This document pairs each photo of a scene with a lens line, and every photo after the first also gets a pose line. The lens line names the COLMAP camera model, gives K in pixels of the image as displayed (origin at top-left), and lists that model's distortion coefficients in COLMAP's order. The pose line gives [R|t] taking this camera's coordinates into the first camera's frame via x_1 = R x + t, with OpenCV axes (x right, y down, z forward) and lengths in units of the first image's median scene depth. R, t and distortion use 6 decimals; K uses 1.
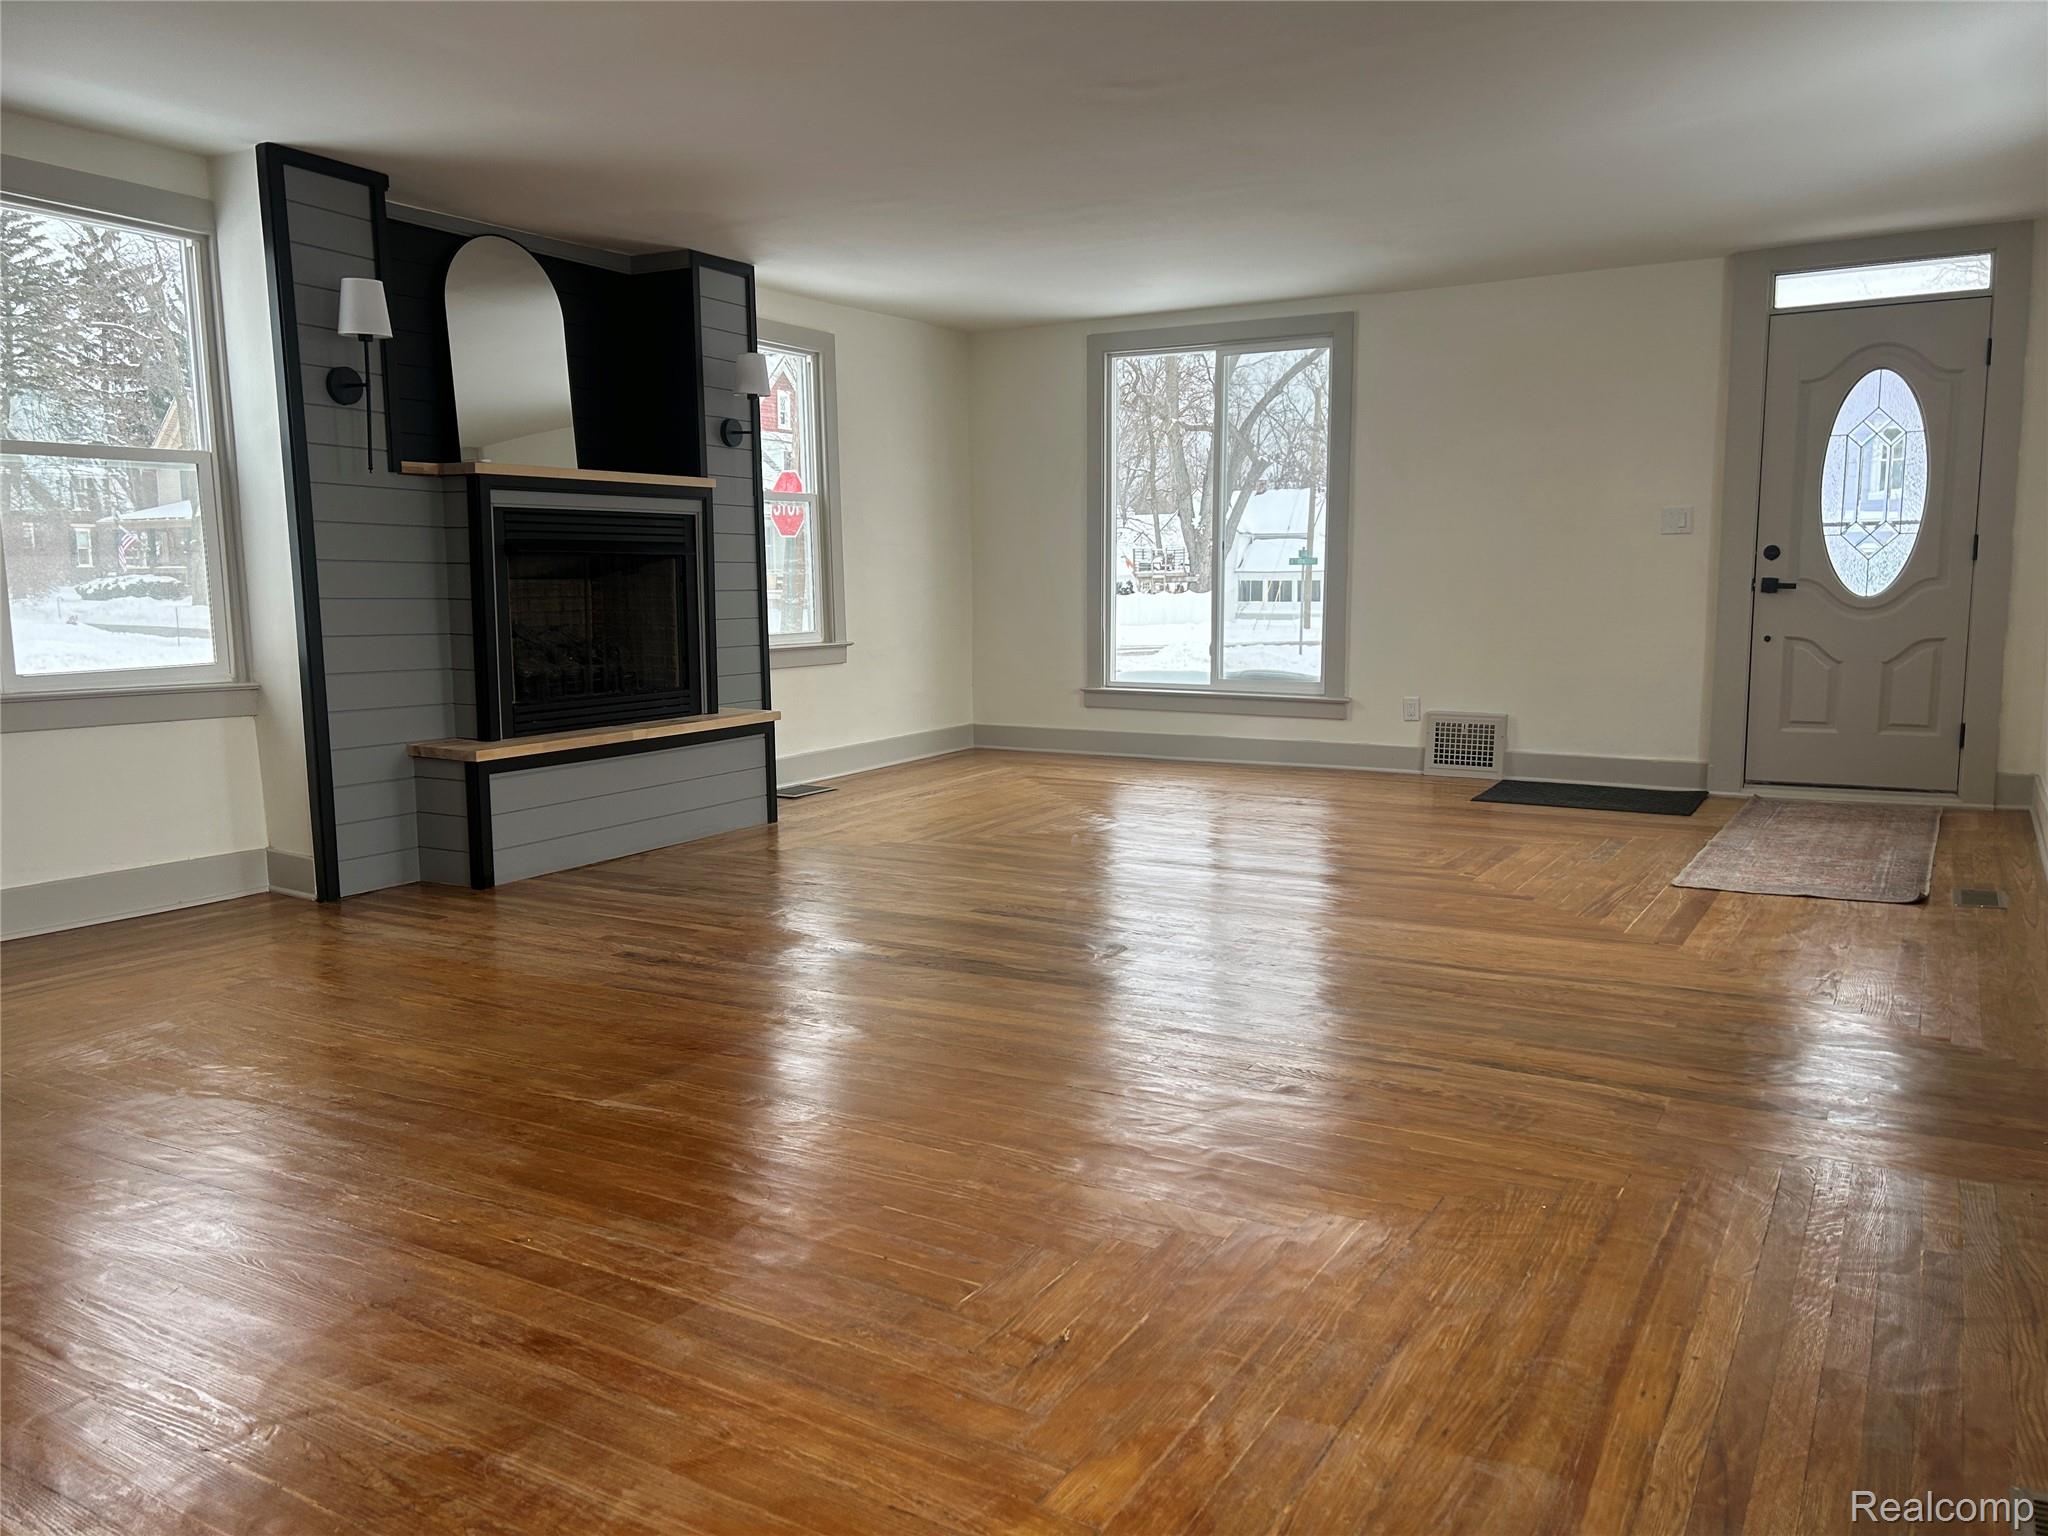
lens RADIAL K [[1538.0, 0, 1024.0], [0, 1538.0, 768.0], [0, 0, 1]] dist [0.020945, -0.000044]
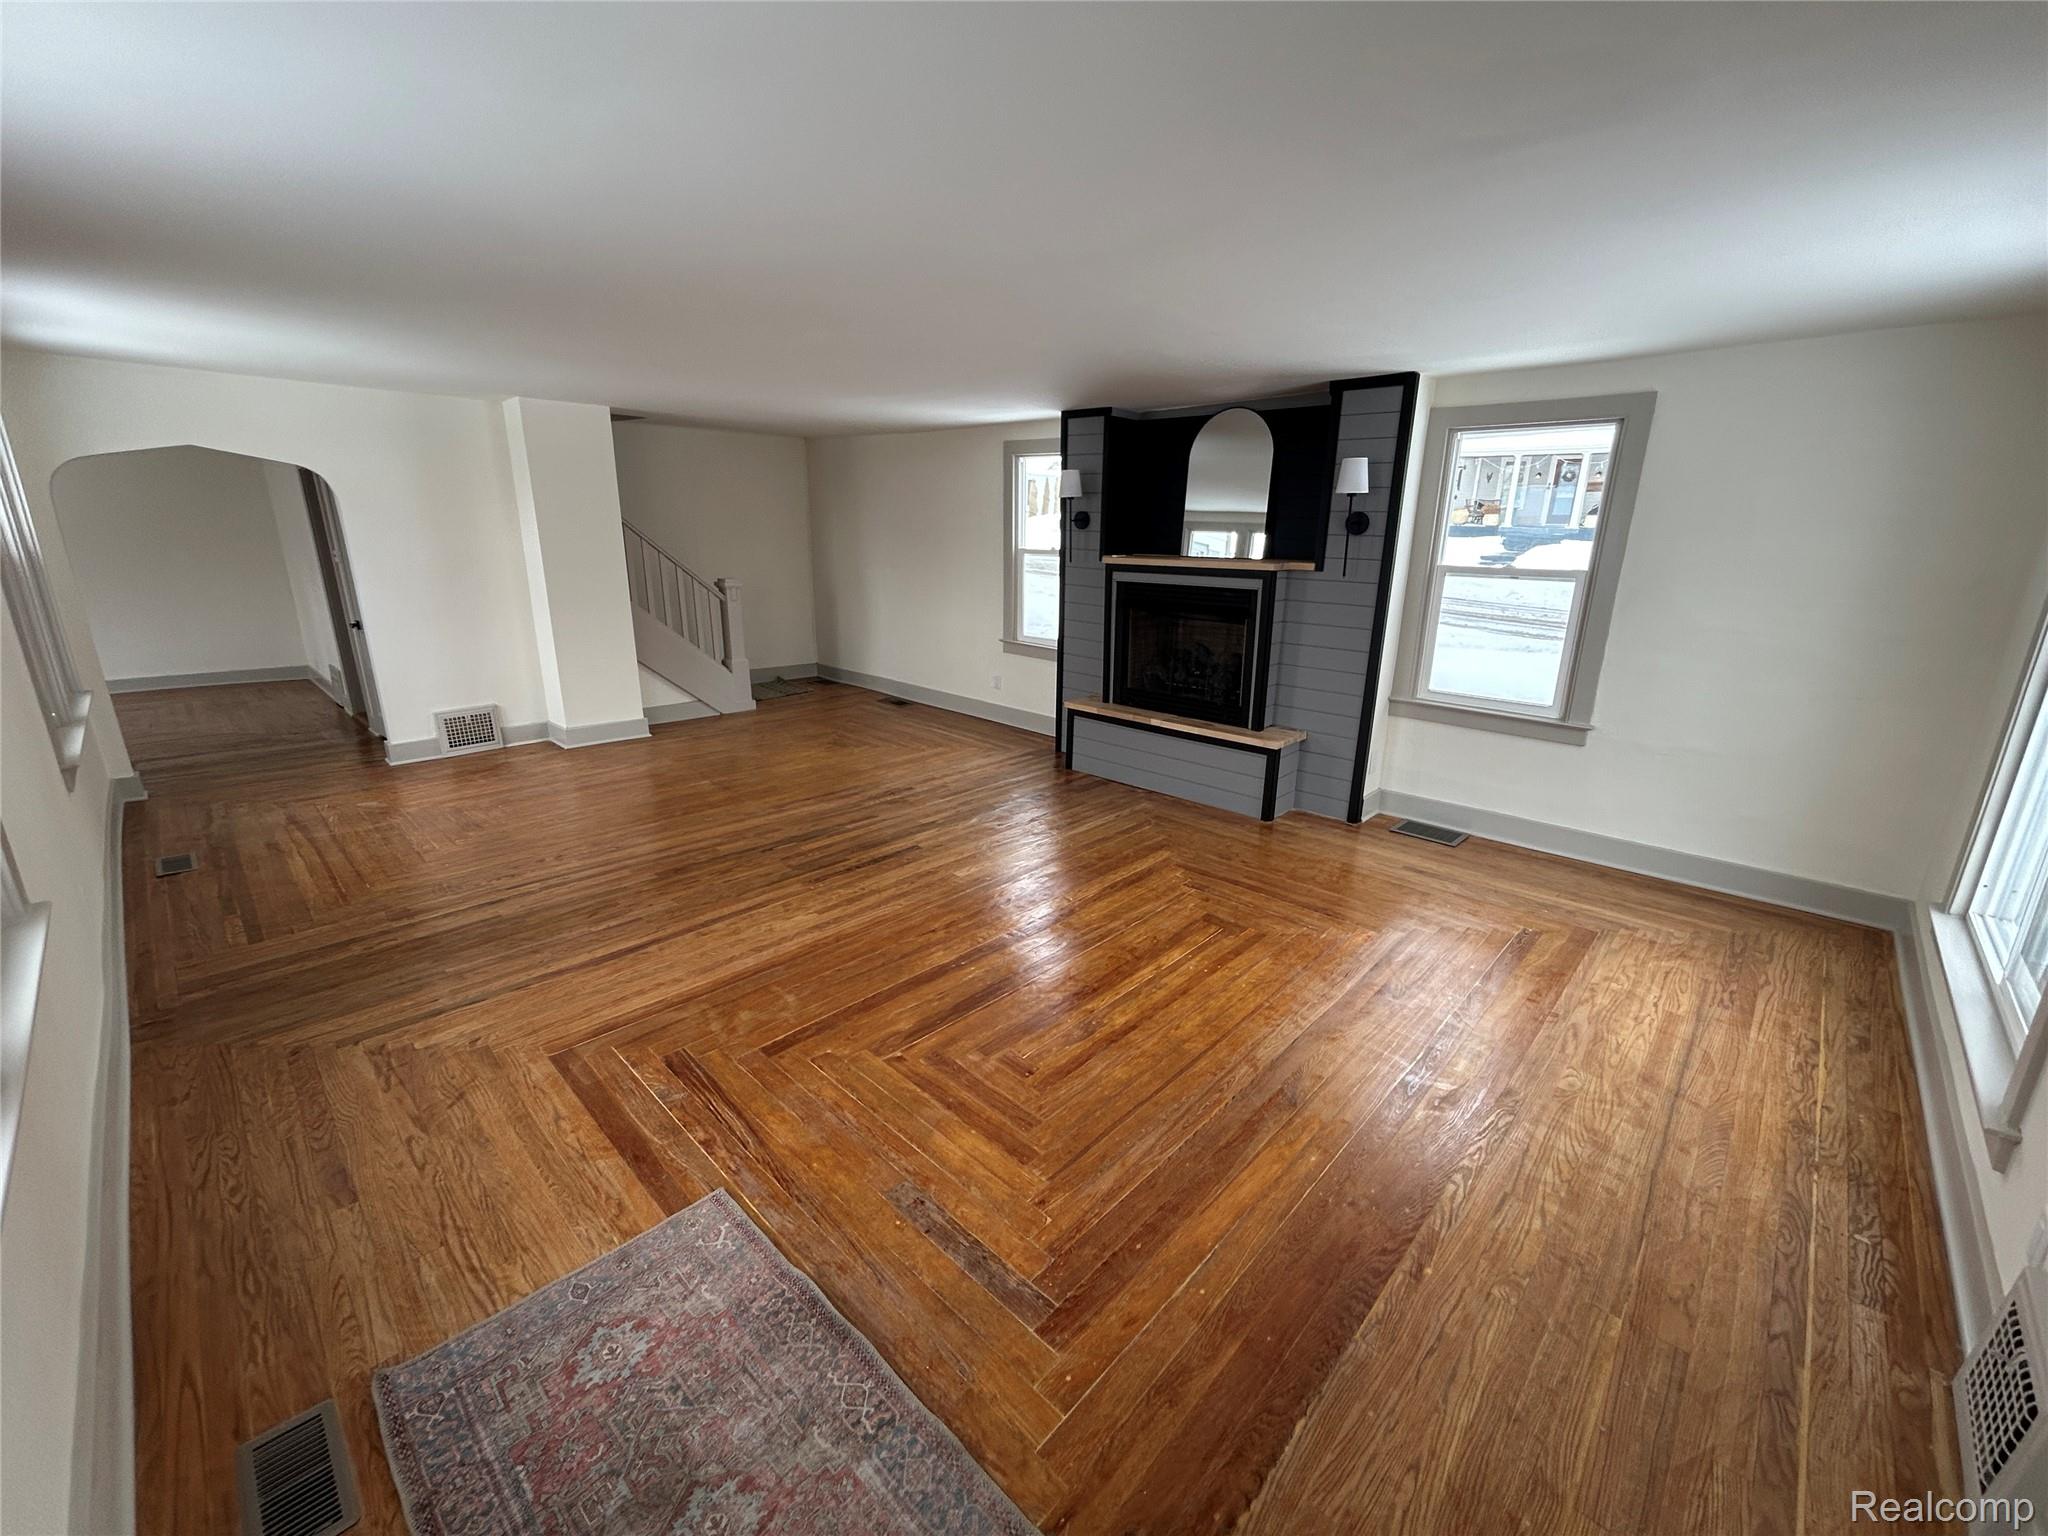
lens RADIAL K [[824.1, 0, 1014.1], [0, 824.1, 762.2], [0, 0, 1]] dist [0.007061, -0.000493]
pose [[-0.238879, 0.274238, -0.931520, 0.555457], [-0.132436, 0.941128, 0.311028, -0.210730], [0.961976, 0.197665, -0.188497, 0.914537]]
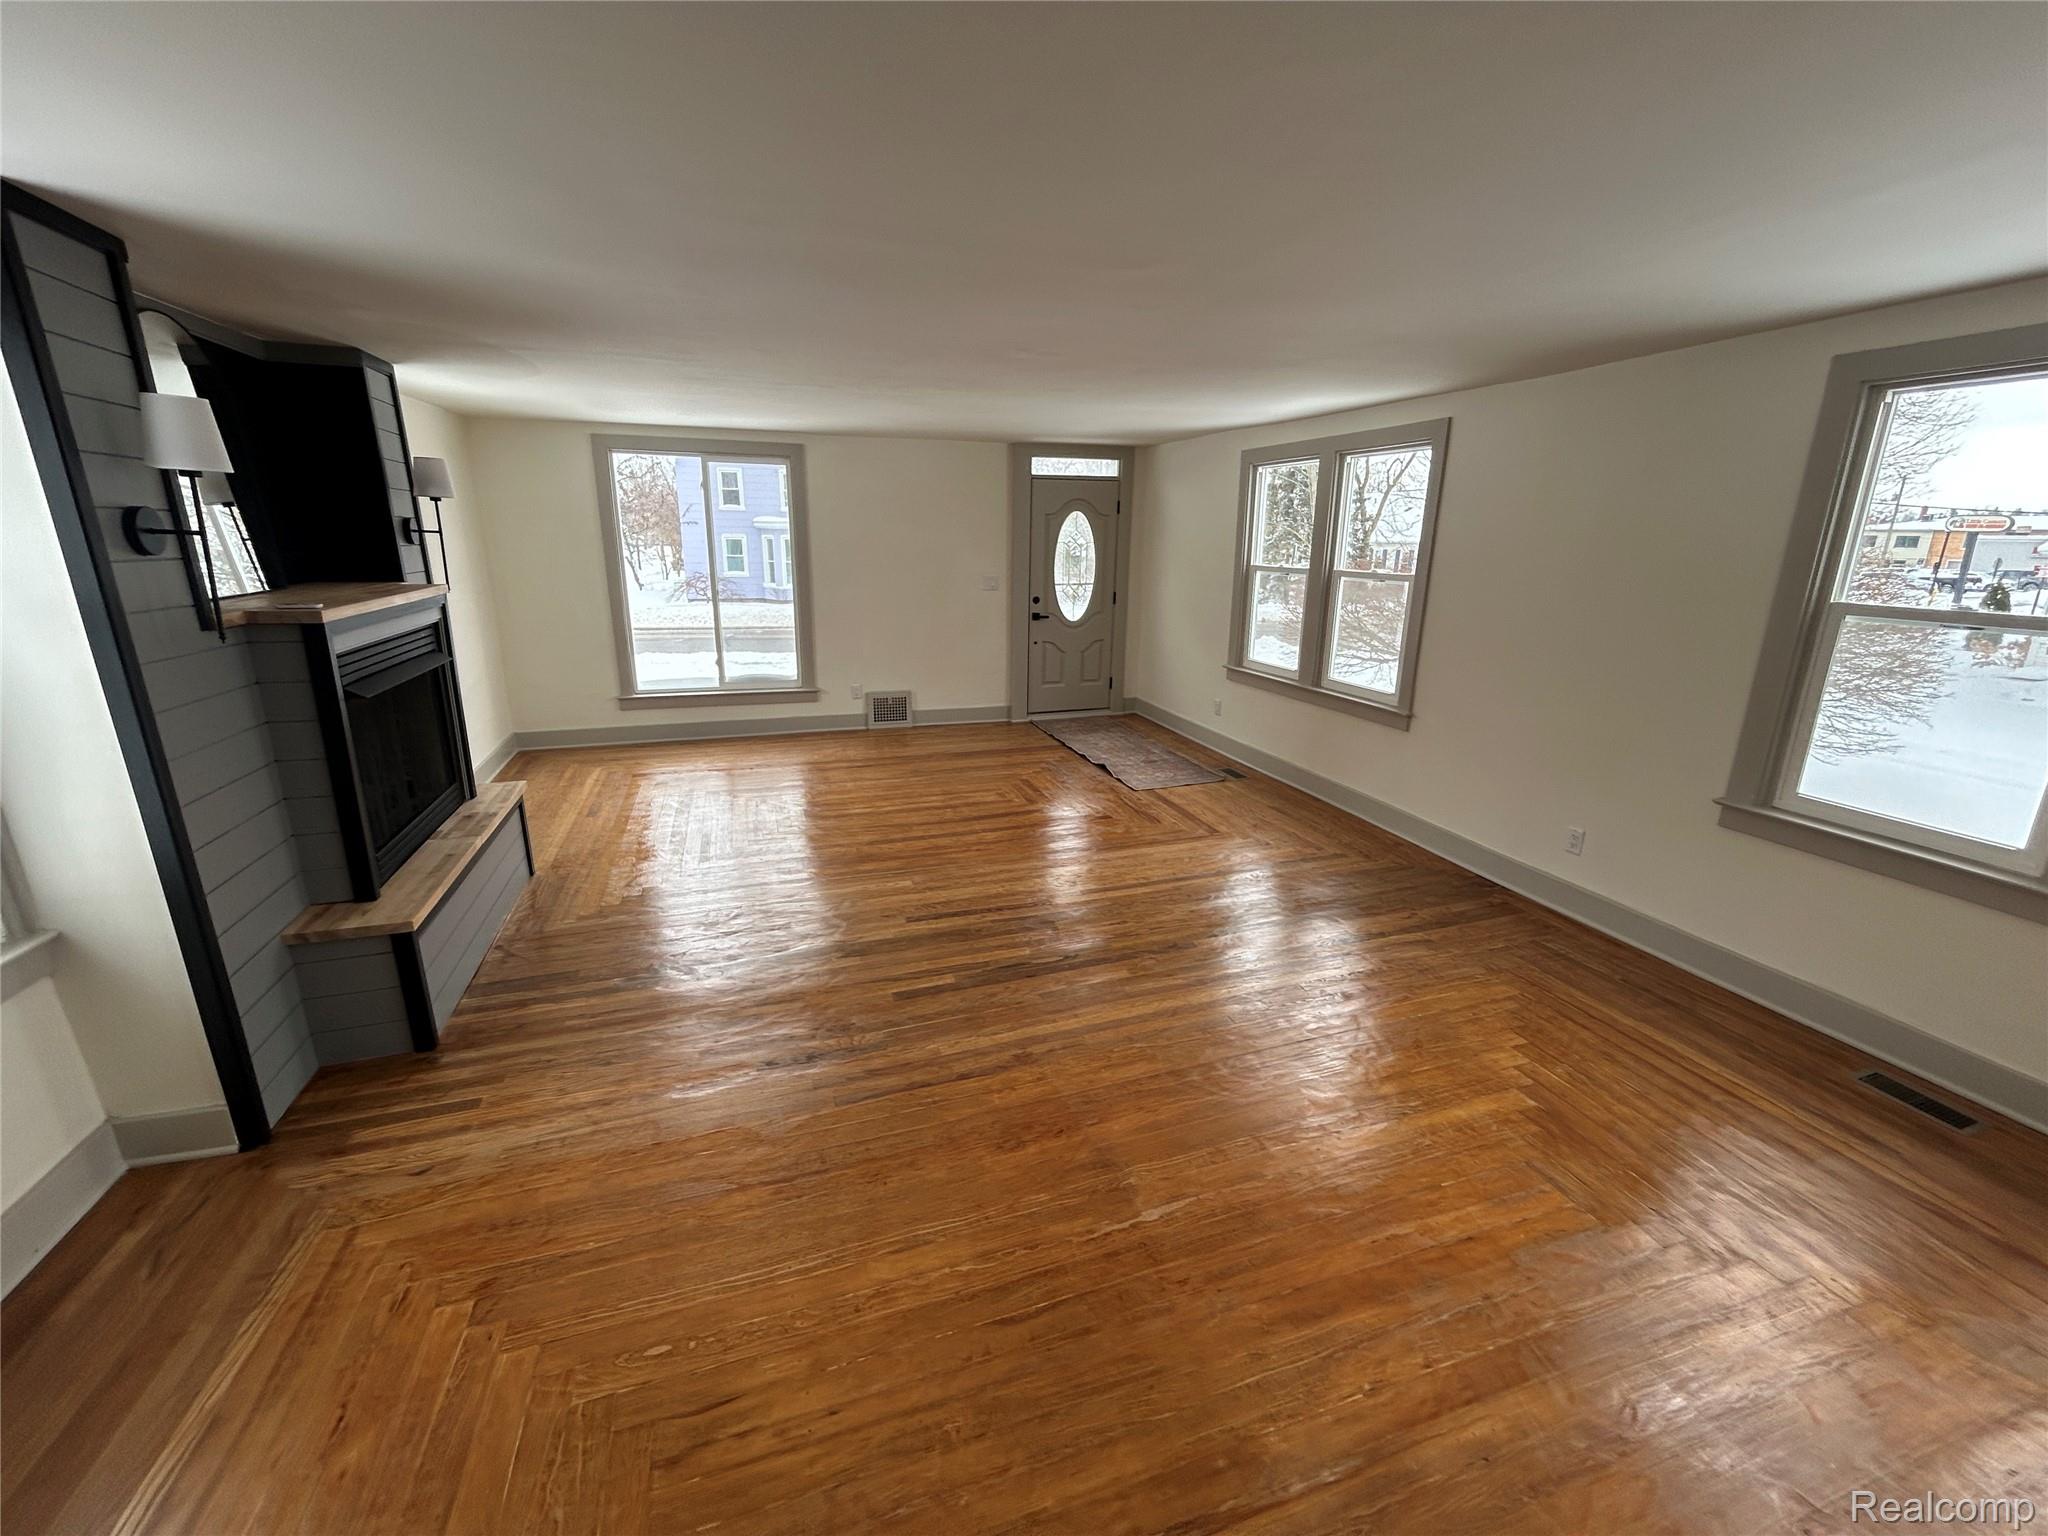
lens RADIAL K [[824.1, 0, 1014.1], [0, 824.1, 762.2], [0, 0, 1]] dist [0.007061, -0.000493]
pose [[0.663902, -0.188787, 0.723598, -0.363397], [0.079588, 0.979952, 0.182648, -0.135294], [-0.743573, -0.063671, 0.665617, 0.305740]]
